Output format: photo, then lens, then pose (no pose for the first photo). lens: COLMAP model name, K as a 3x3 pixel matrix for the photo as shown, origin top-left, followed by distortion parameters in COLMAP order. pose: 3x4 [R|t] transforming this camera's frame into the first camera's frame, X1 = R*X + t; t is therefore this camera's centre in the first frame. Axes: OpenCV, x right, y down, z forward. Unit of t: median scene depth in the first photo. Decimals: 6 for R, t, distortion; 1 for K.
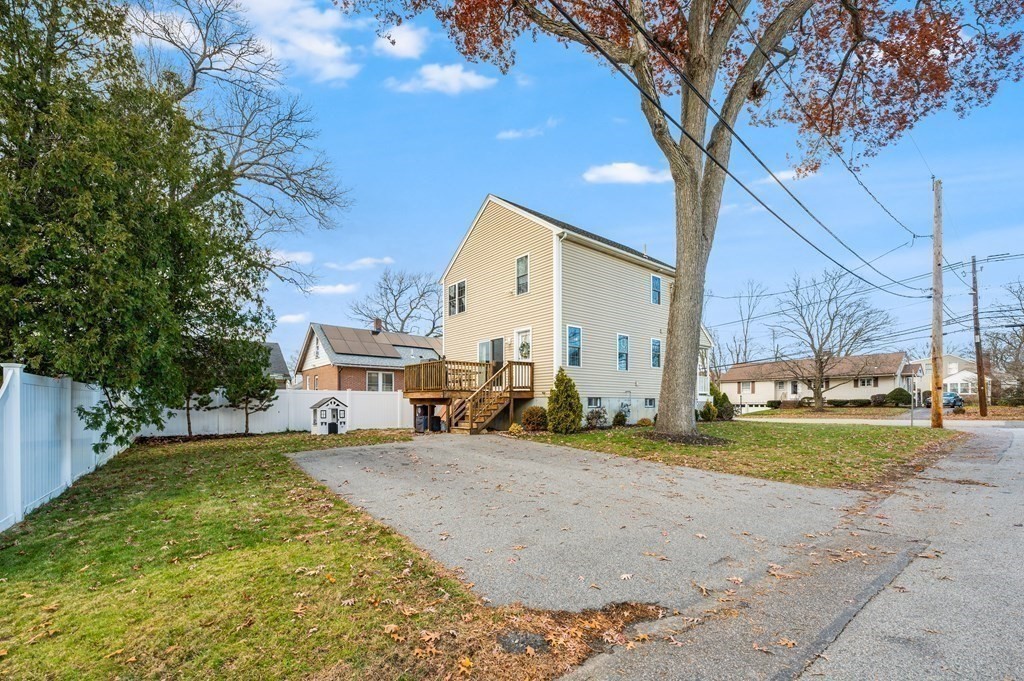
lens RADIAL K [[415.6, 0, 475.8], [0, 415.6, 402.5], [0, 0, 1]] dist [-0.004592, 0.000044]
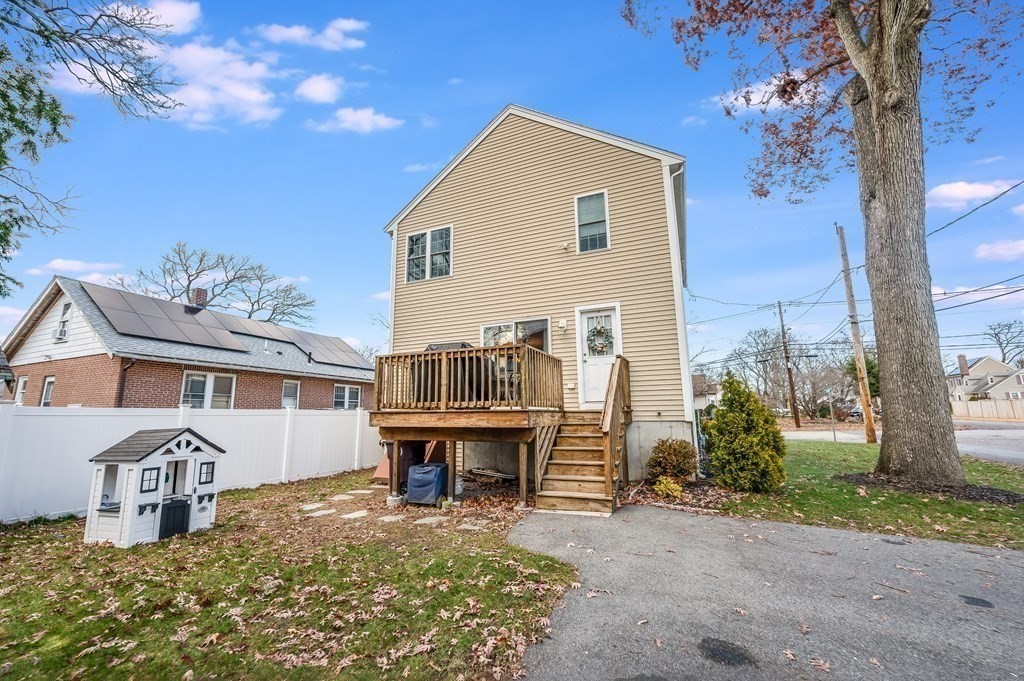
lens RADIAL K [[409.3, 0, 489.3], [0, 409.3, 340.7], [0, 0, 1]] dist [0.000370, 0.000034]
pose [[0.873666, 0.077596, 0.480299, -0.281862], [0.010933, 0.983819, -0.178830, -0.020867], [-0.486404, 0.161489, 0.858681, 0.531306]]
